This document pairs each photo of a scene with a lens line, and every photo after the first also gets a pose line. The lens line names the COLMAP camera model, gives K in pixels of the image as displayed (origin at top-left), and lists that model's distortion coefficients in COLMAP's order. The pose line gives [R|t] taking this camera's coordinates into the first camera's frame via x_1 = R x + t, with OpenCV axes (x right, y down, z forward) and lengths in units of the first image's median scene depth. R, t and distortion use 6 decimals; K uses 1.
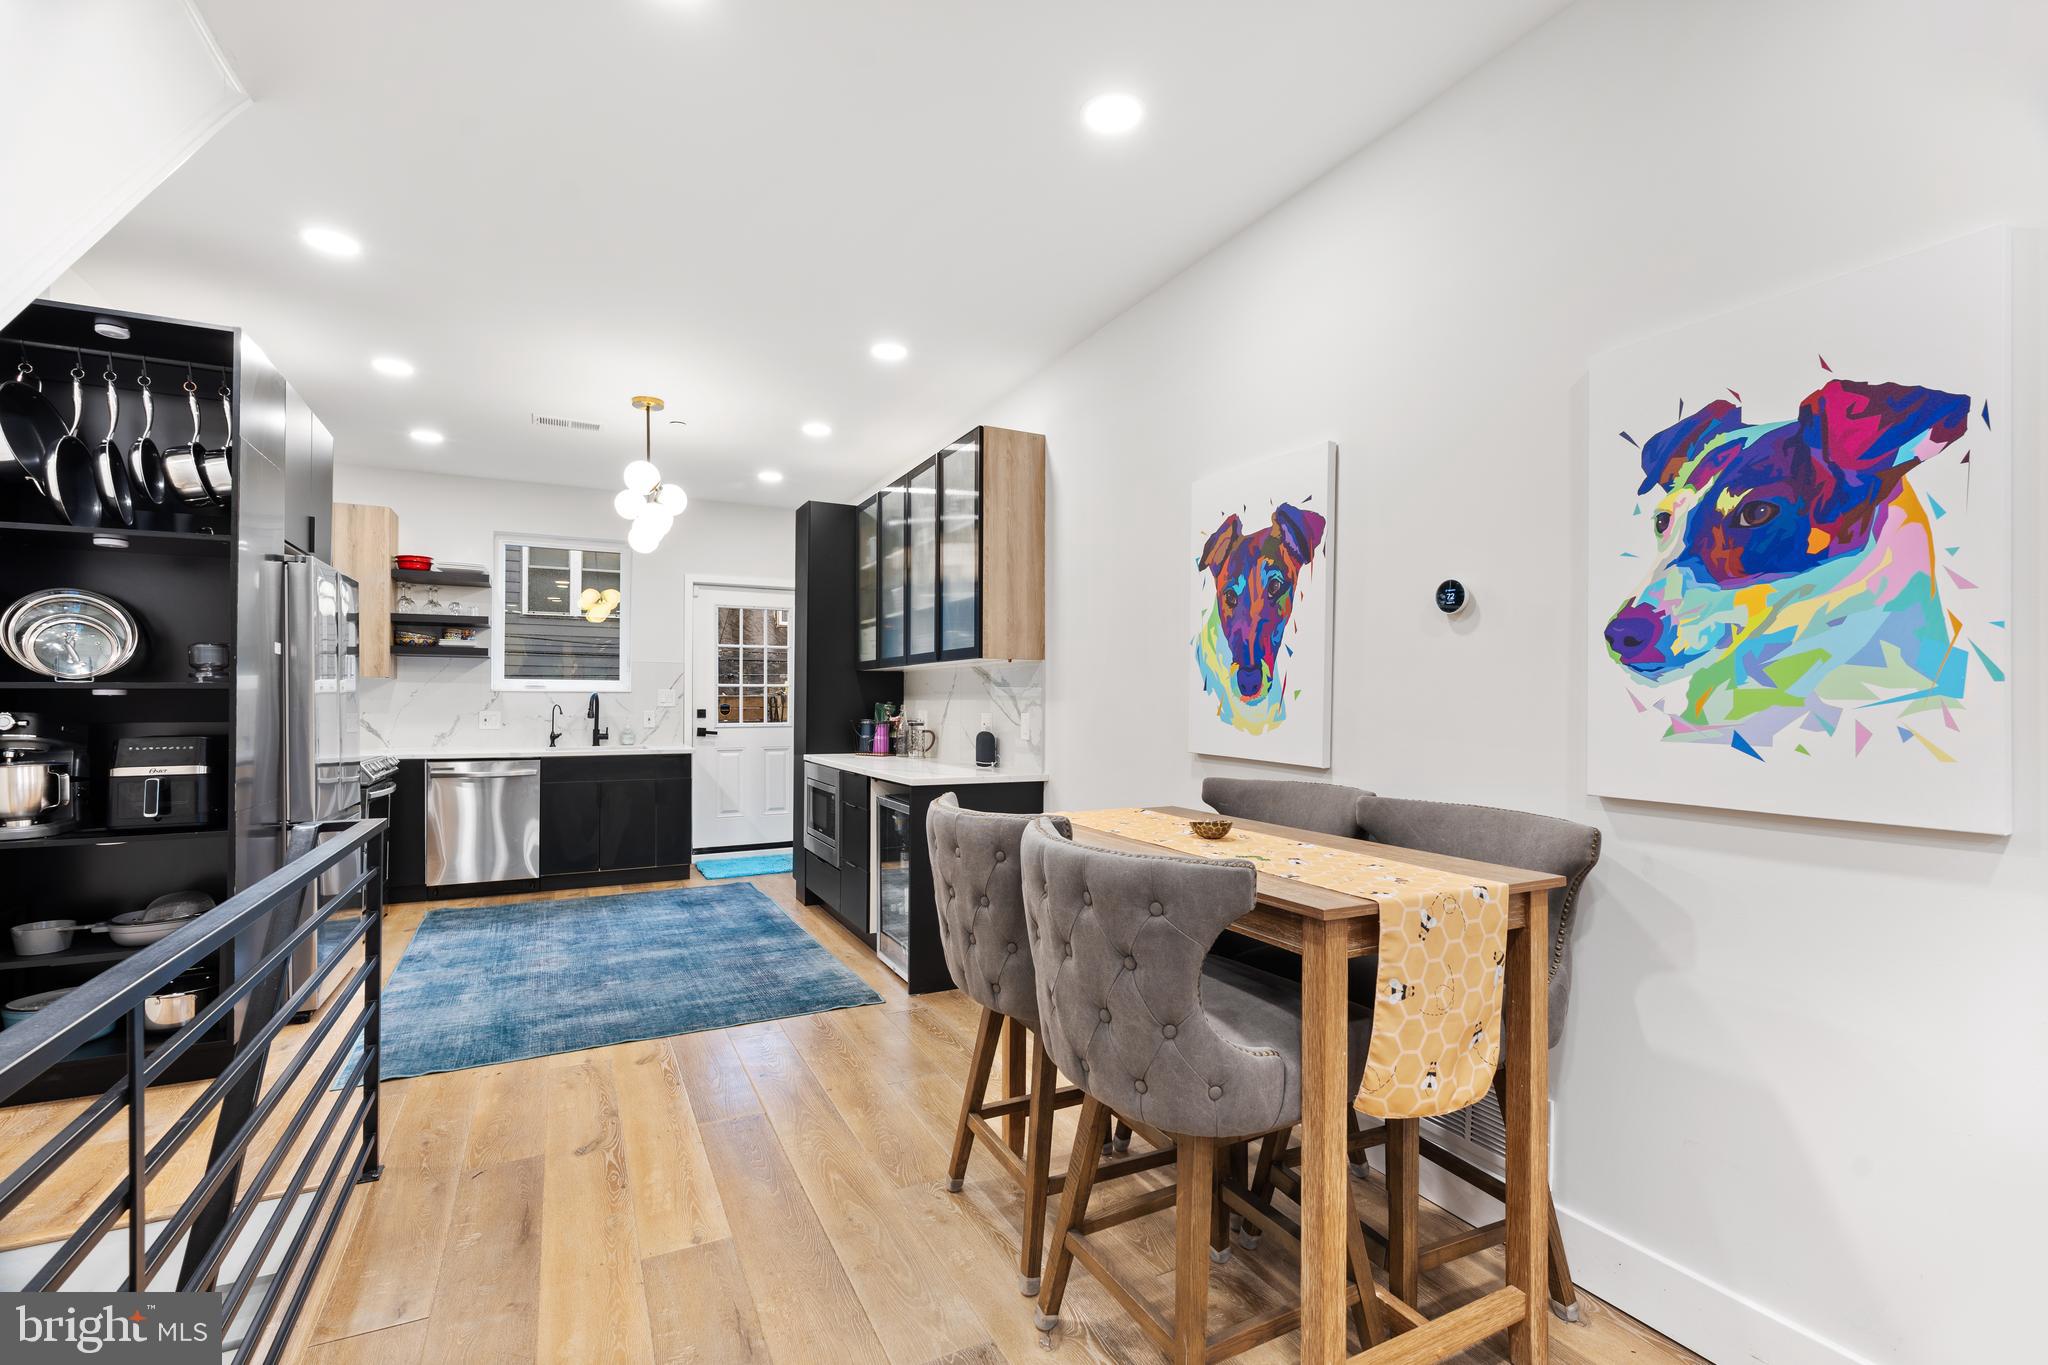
lens RADIAL K [[912.0, 0, 1021.4], [0, 912.0, 694.9], [0, 0, 1]] dist [-0.000575, -0.000021]
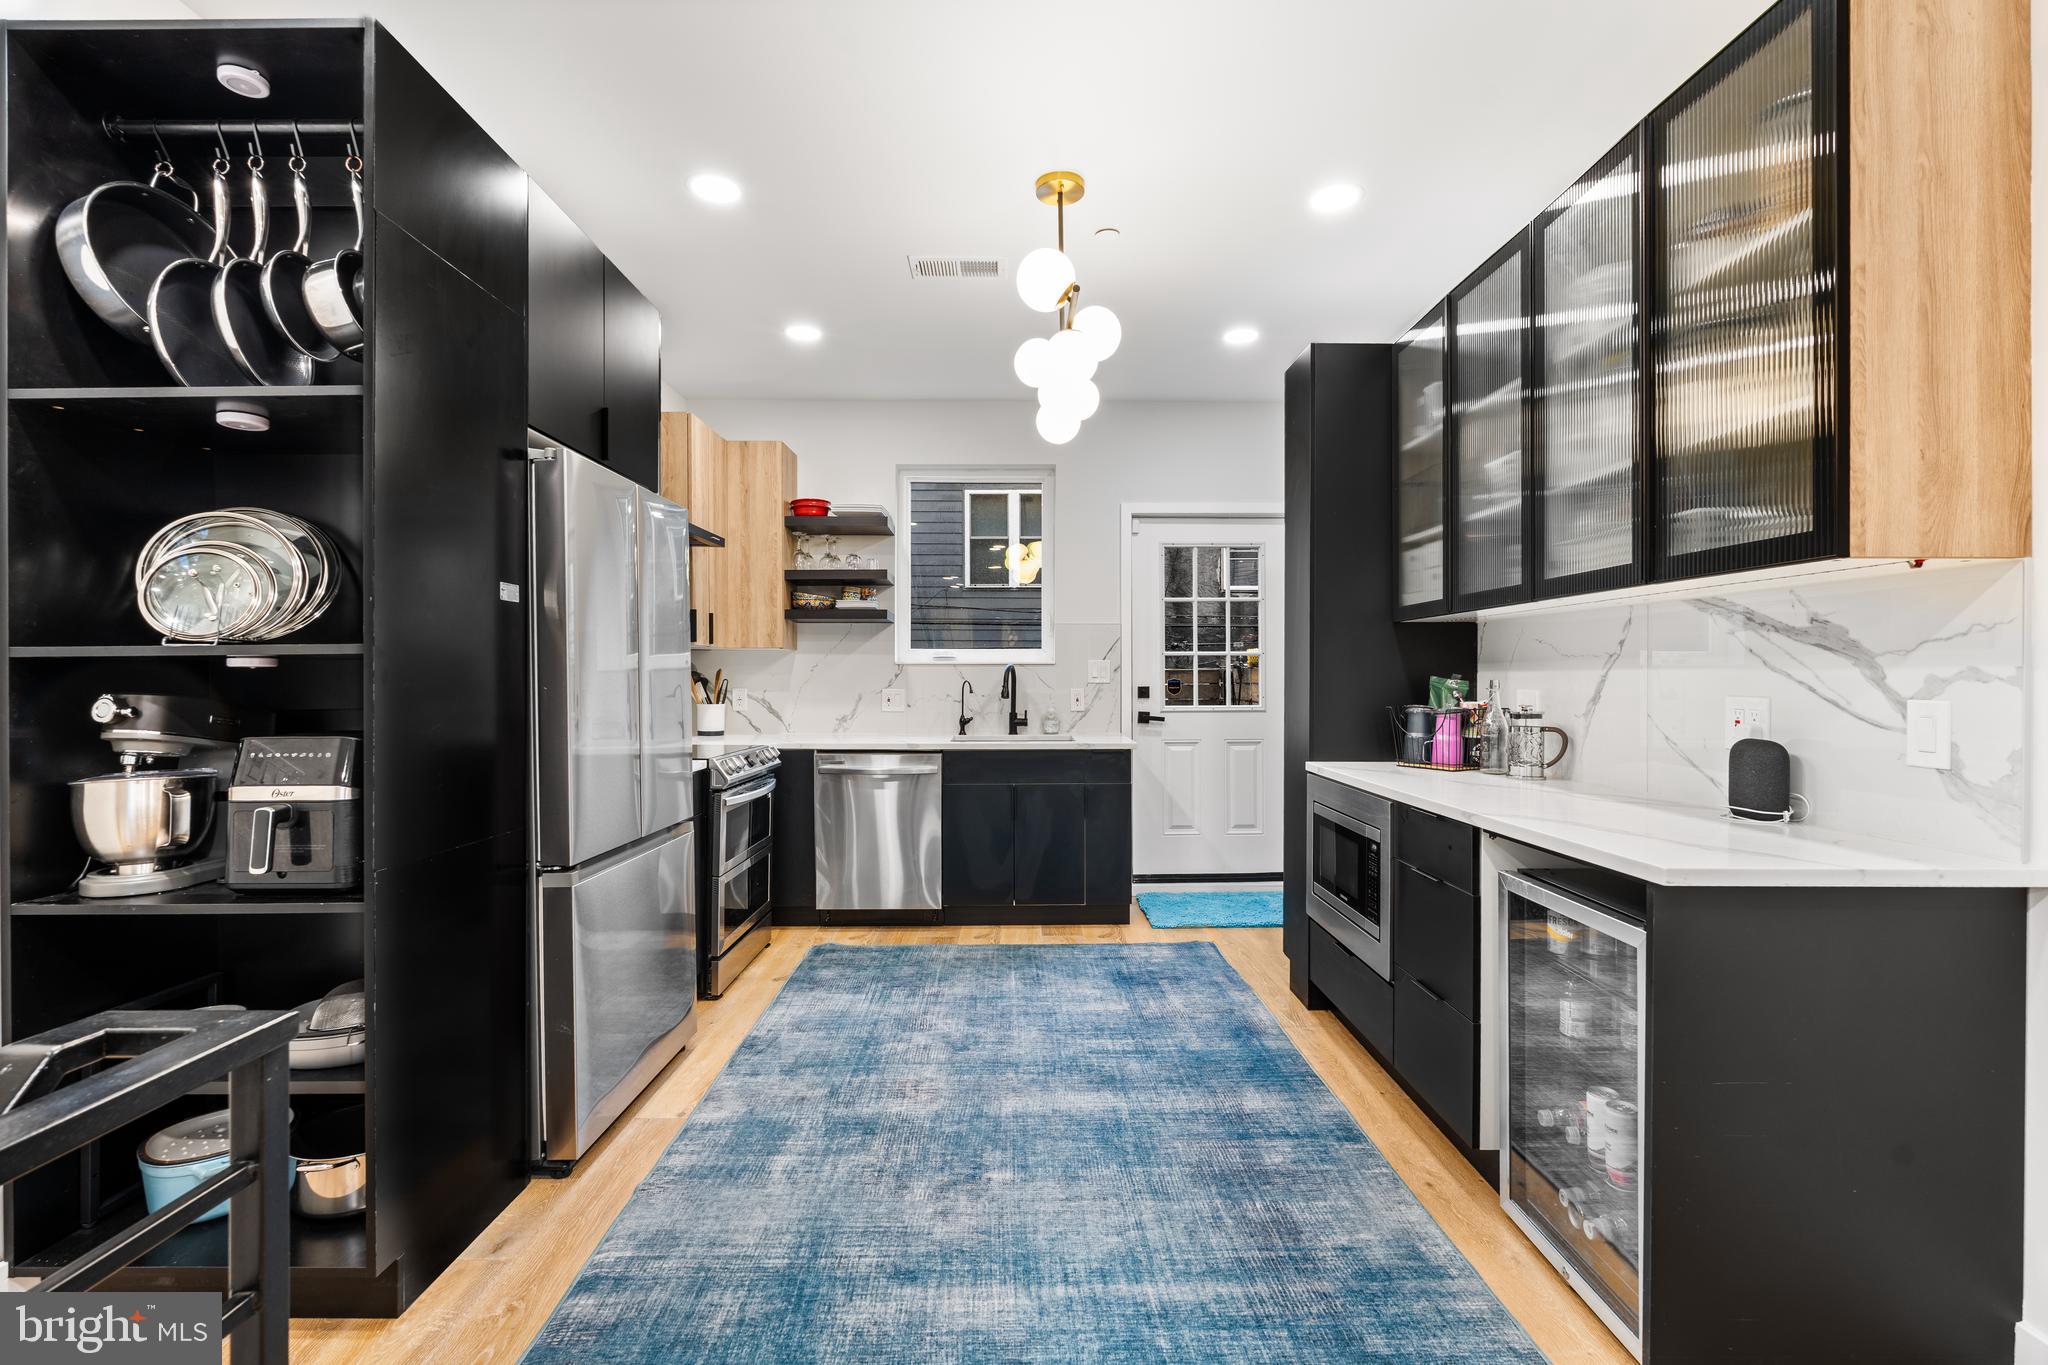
lens RADIAL K [[937.2, 0, 1023.6], [0, 937.2, 677.6], [0, 0, 1]] dist [-0.000431, -0.000115]
pose [[0.895682, -0.002929, -0.444685, -0.128620], [0.006601, 0.999956, 0.006710, 0.003644], [0.444646, -0.008946, 0.895662, 0.355657]]
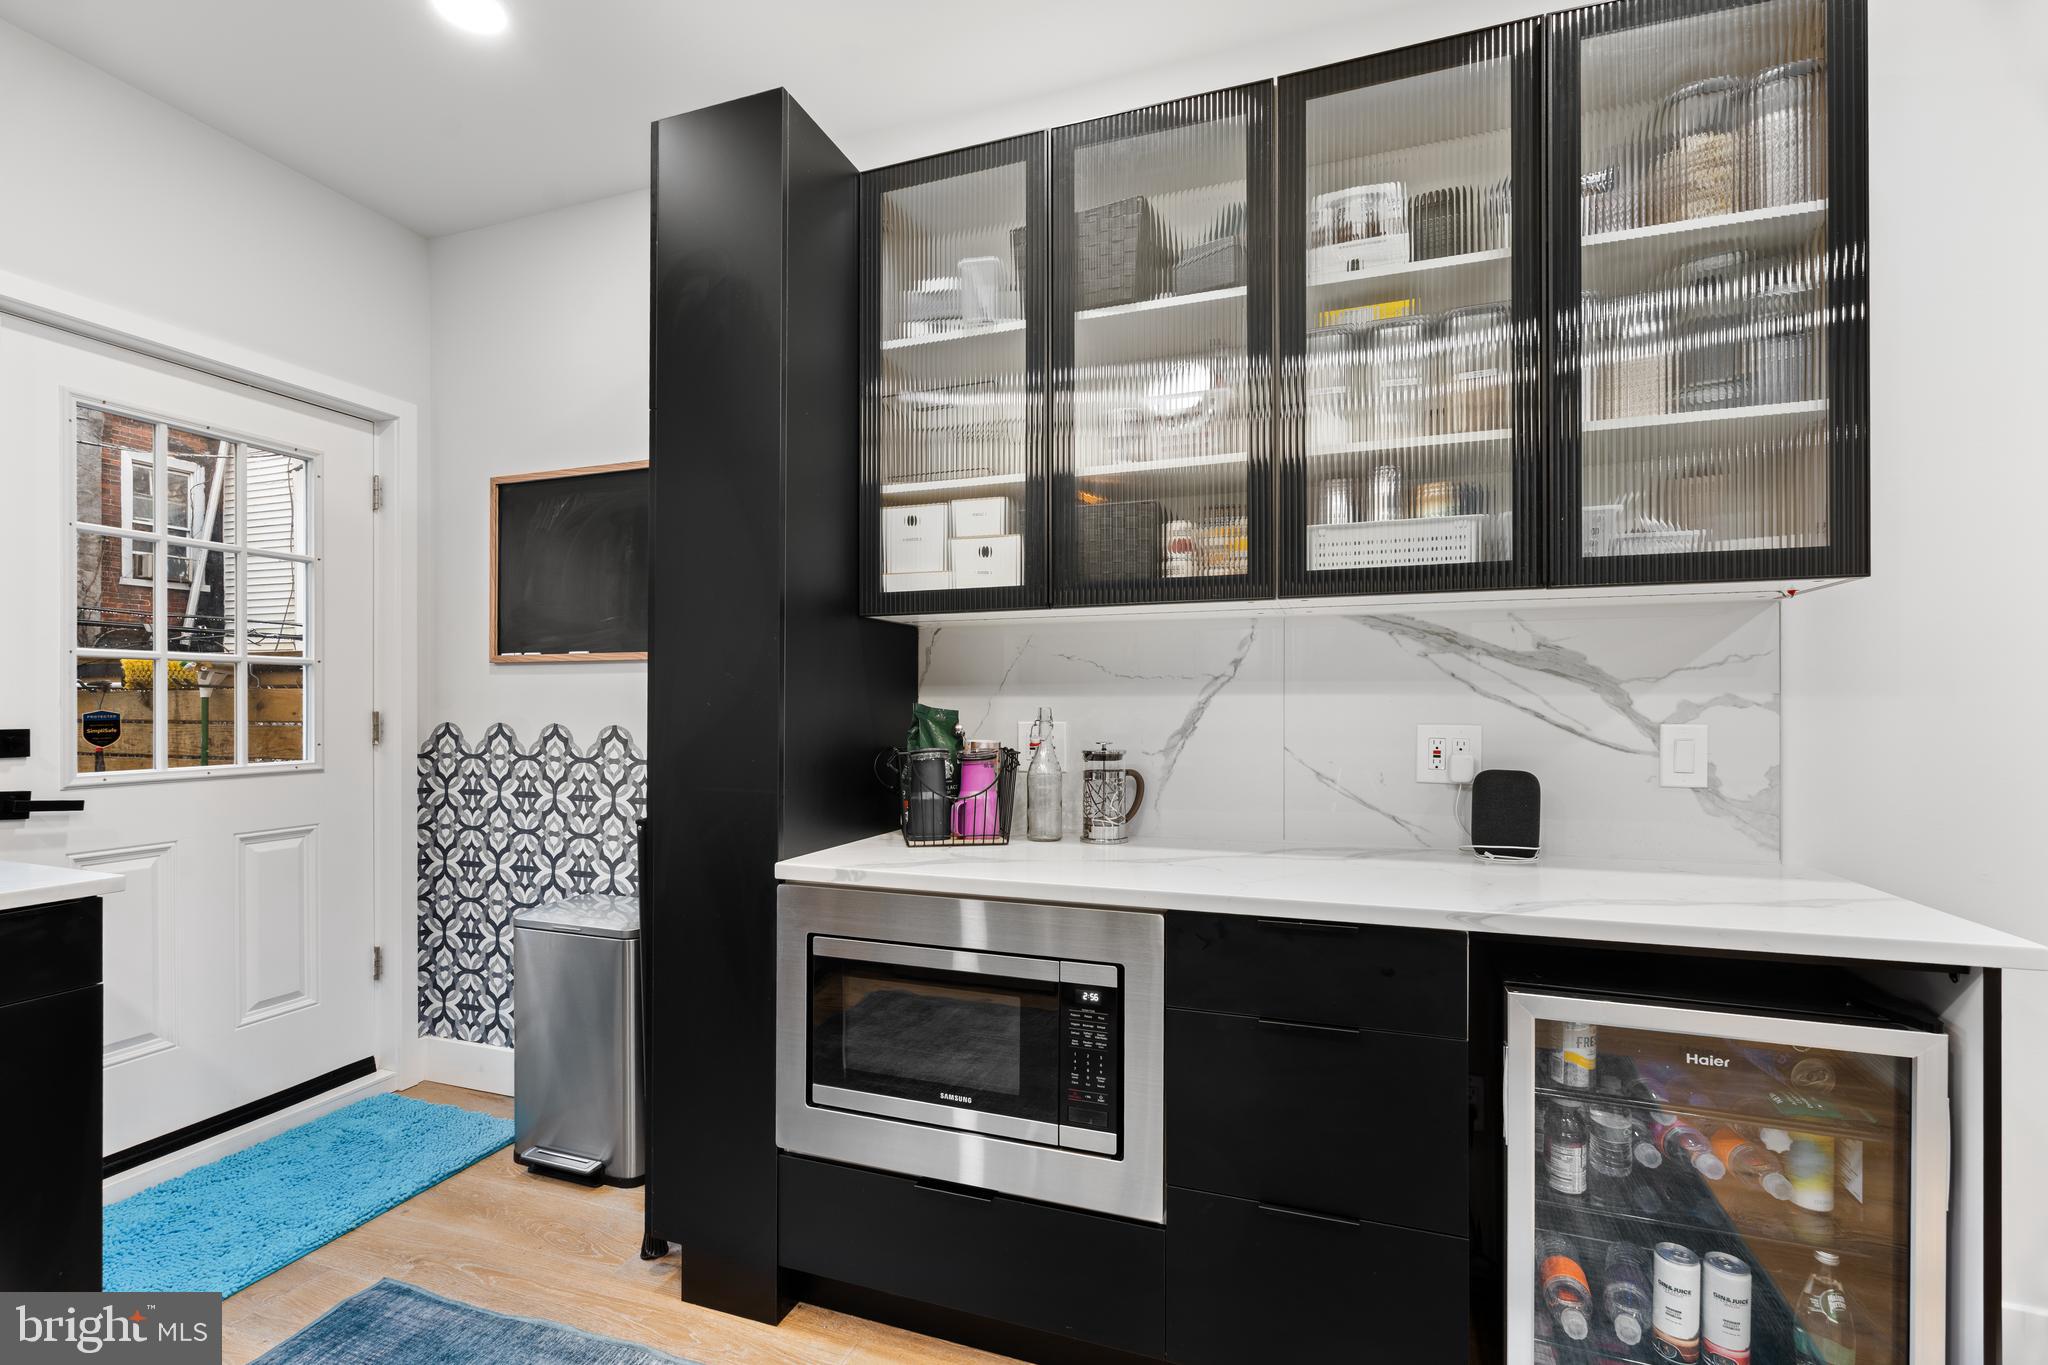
lens RADIAL K [[912.0, 0, 1021.4], [0, 912.0, 694.9], [0, 0, 1]] dist [-0.000575, -0.000021]
pose [[0.726920, 0.004069, 0.686710, -0.395759], [-0.001651, 0.999990, -0.004177, 0.006497], [-0.686720, 0.001903, 0.726920, 0.698064]]
